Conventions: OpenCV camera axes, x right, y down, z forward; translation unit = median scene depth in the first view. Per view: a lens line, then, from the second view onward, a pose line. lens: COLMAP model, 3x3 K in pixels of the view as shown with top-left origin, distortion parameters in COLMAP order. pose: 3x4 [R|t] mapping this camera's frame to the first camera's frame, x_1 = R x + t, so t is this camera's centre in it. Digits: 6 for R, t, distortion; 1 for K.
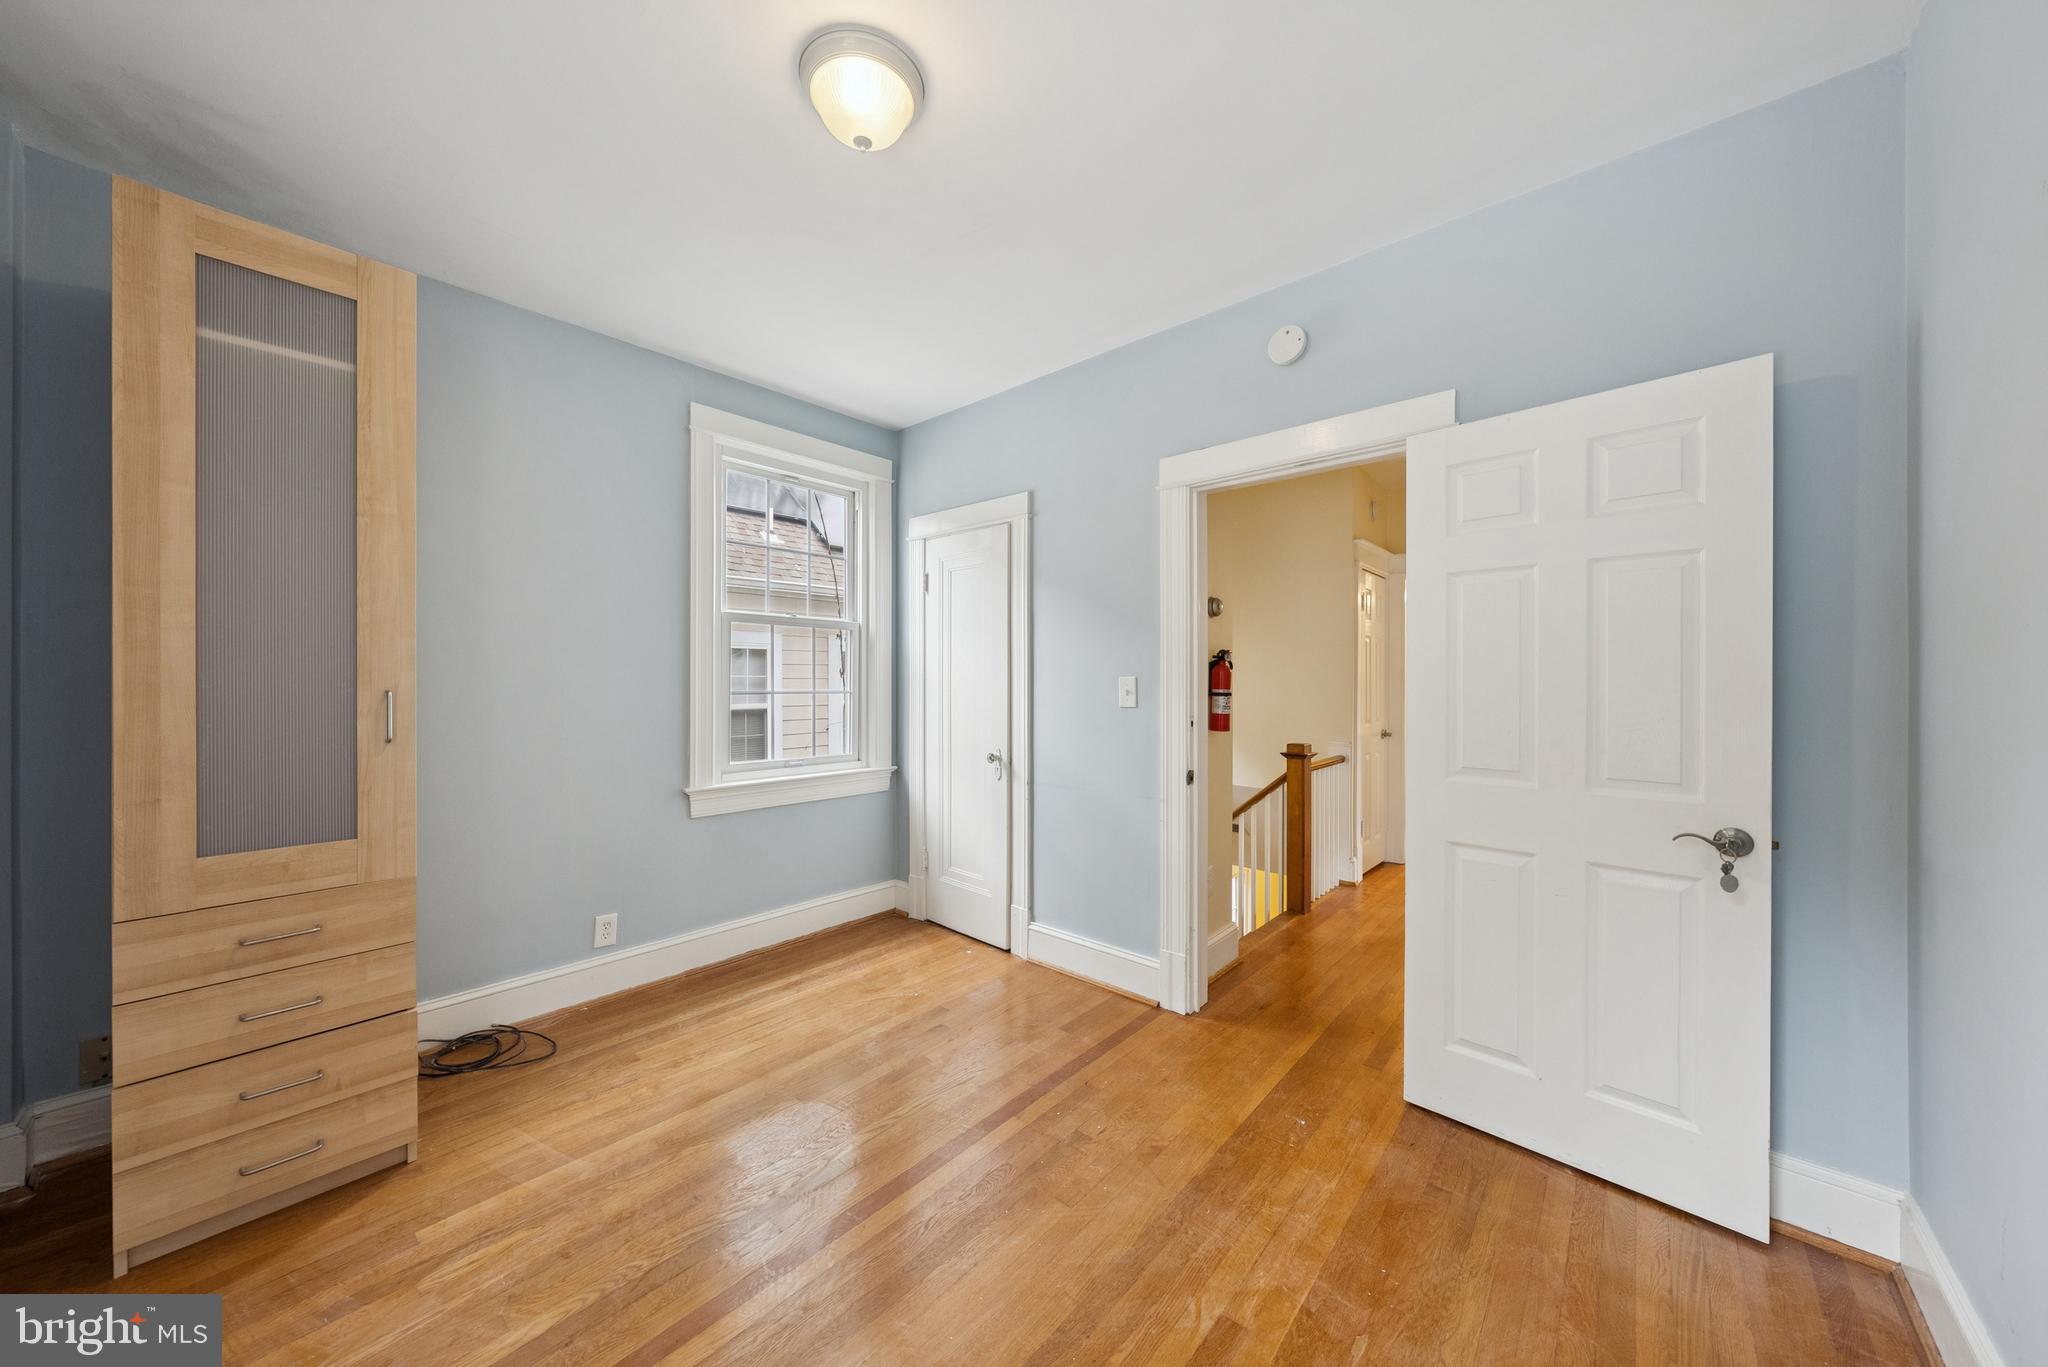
lens RADIAL K [[692.0, 0, 1024.0], [0, 692.0, 683.5], [0, 0, 1]] dist [-0.000013, 0.000009]
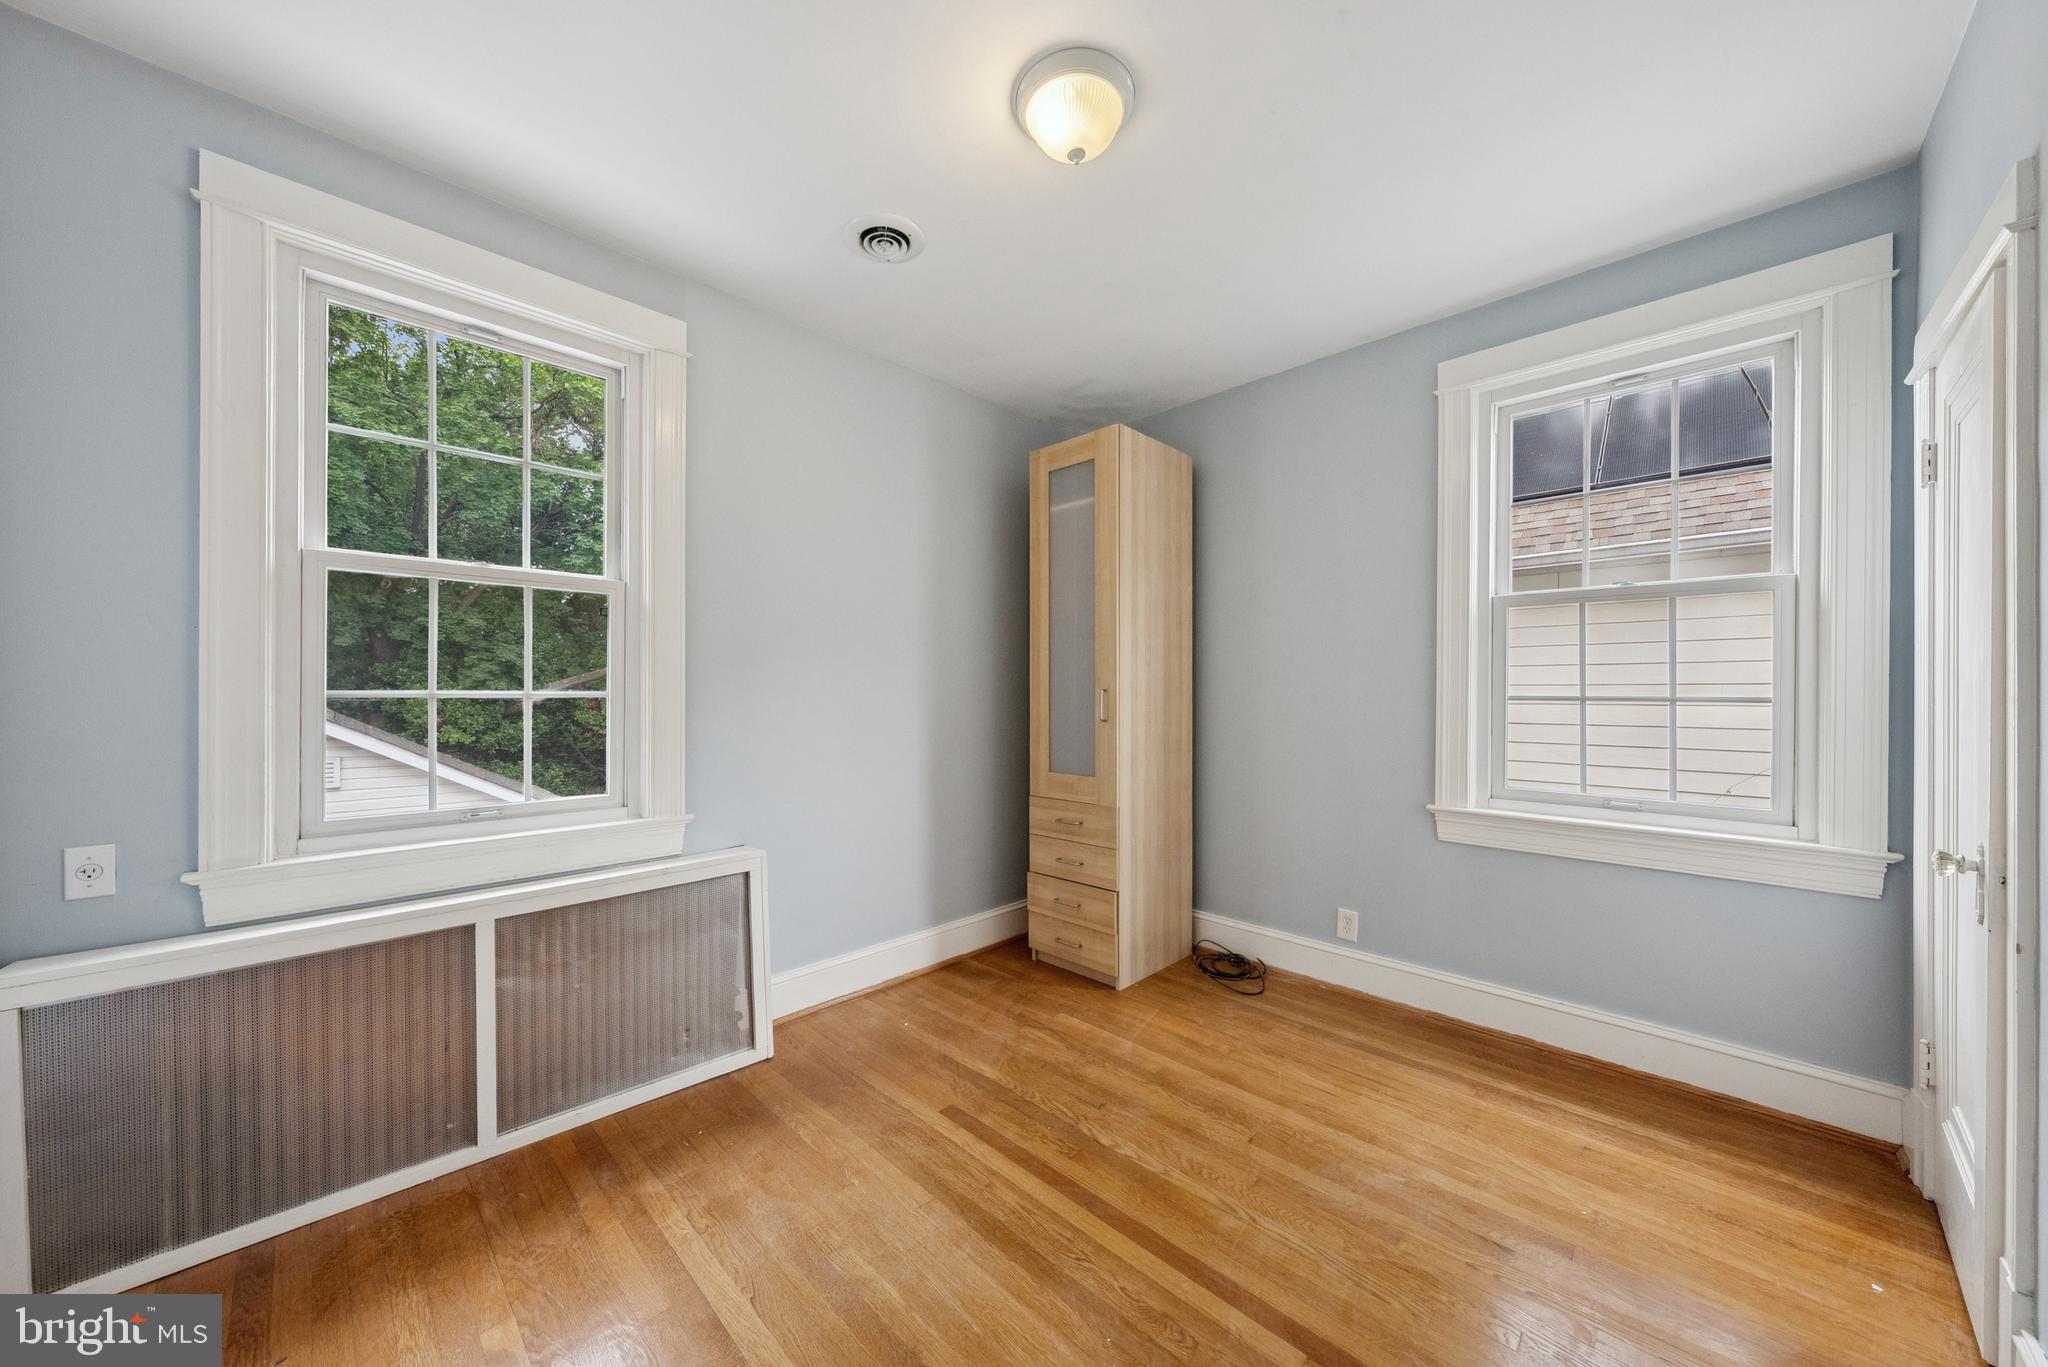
lens RADIAL K [[703.4, 0, 1015.6], [0, 703.4, 692.2], [0, 0, 1]] dist [0.000300, 0.000048]
pose [[-0.050668, 0.000133, -0.998716, 0.498449], [-0.004056, 0.999992, 0.000339, 0.011551], [0.998707, 0.004067, -0.050667, 0.589191]]
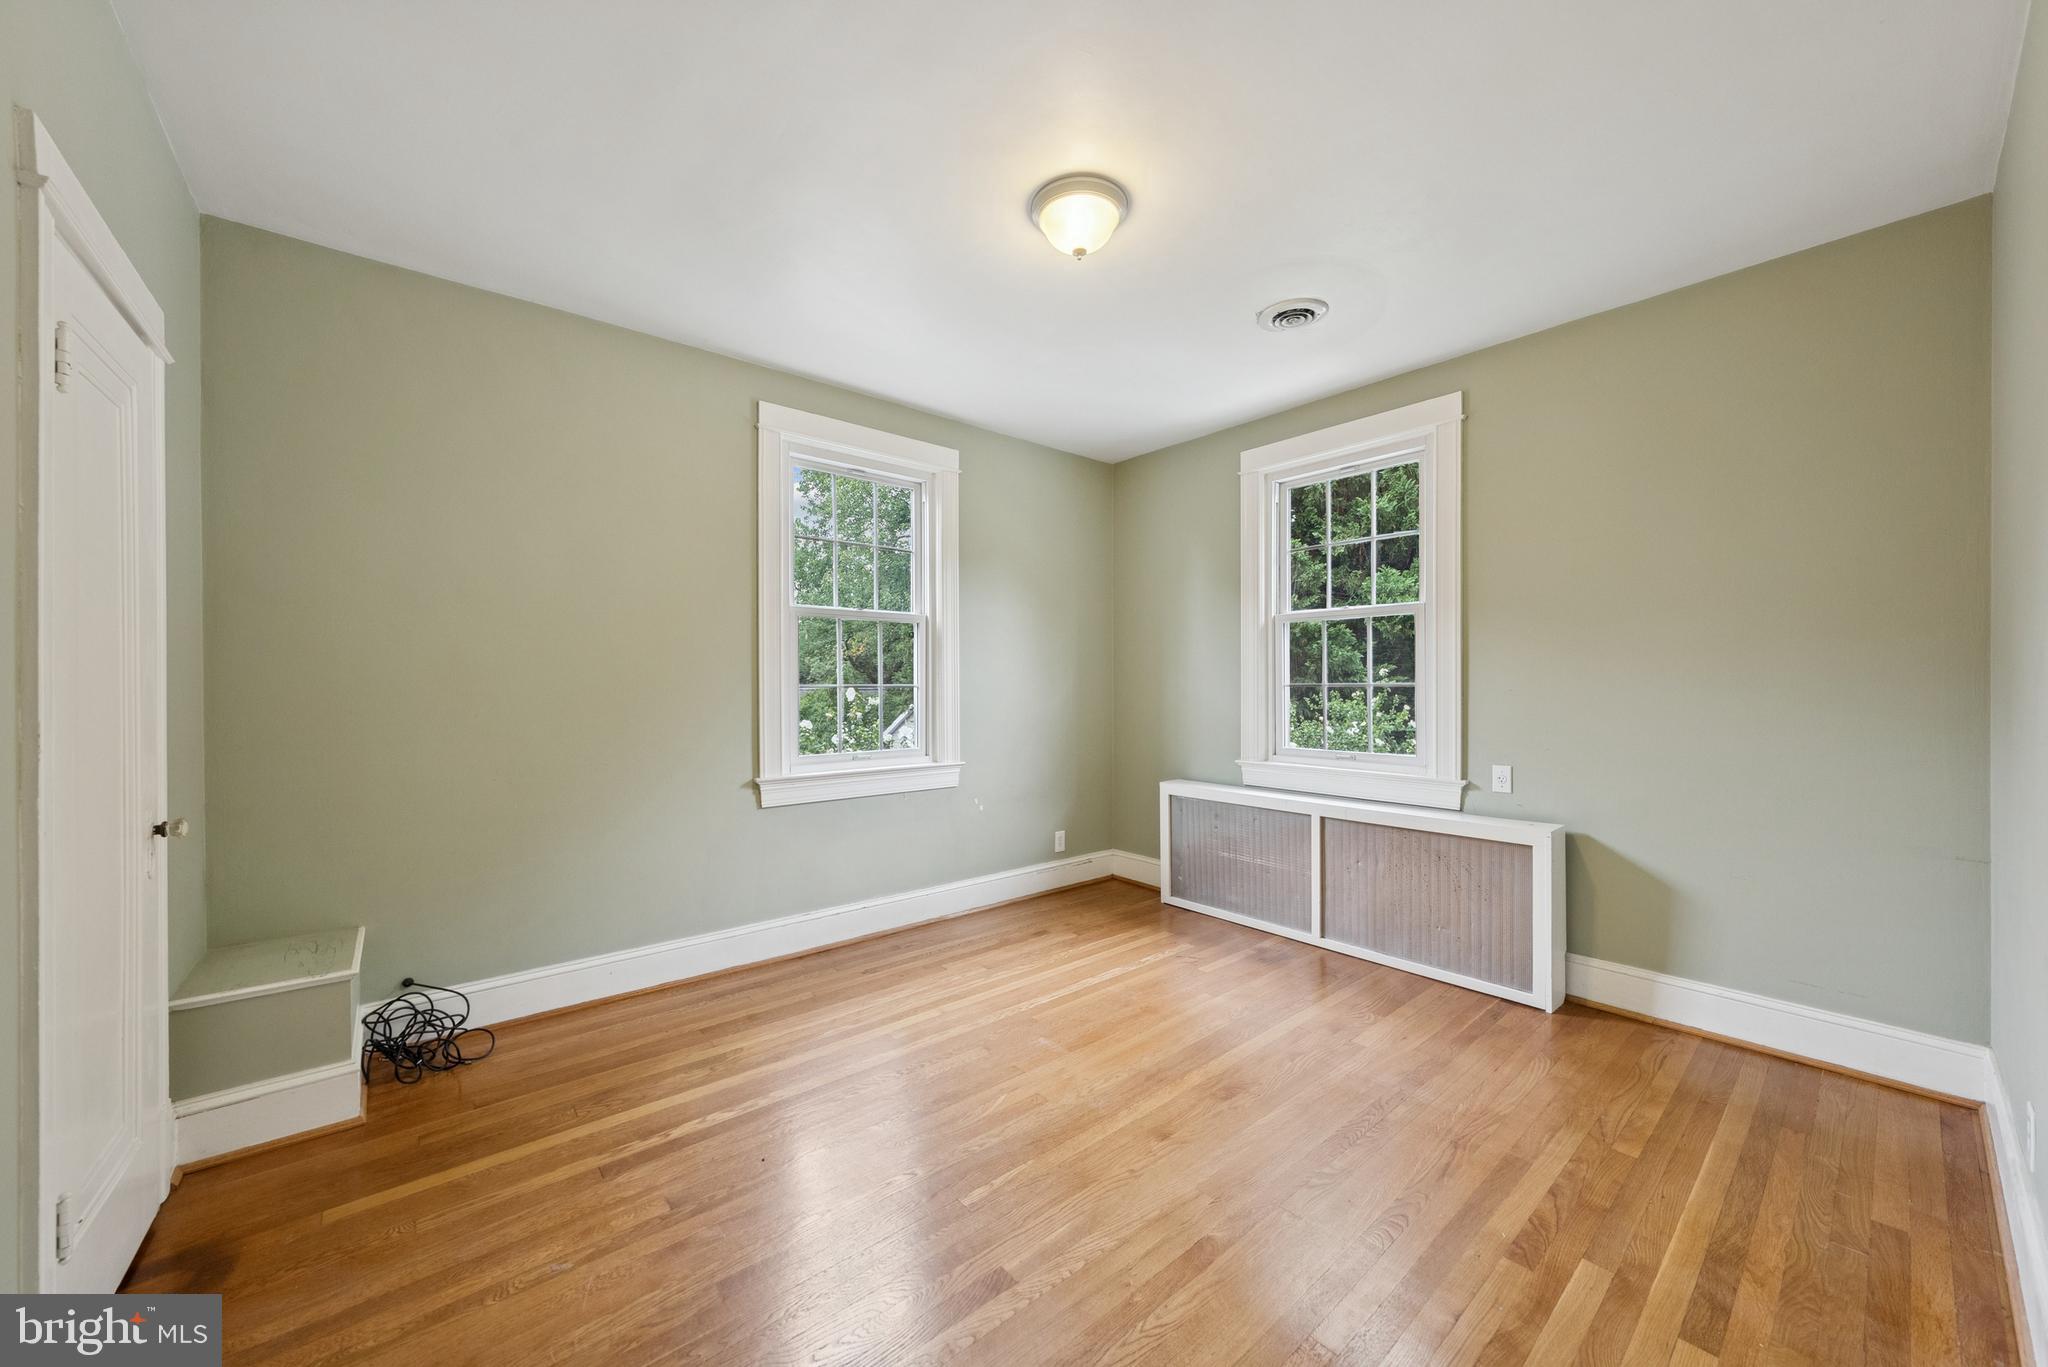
lens RADIAL K [[736.0, 0, 1024.0], [0, 736.0, 683.5], [0, 0, 1]] dist [0.086559, 0.000002]
pose [[-0.990399, 0.000229, 0.138236, 0.142117], [0.000480, 0.999998, 0.001787, 0.010532], [-0.138236, 0.001836, -0.990398, 1.445094]]
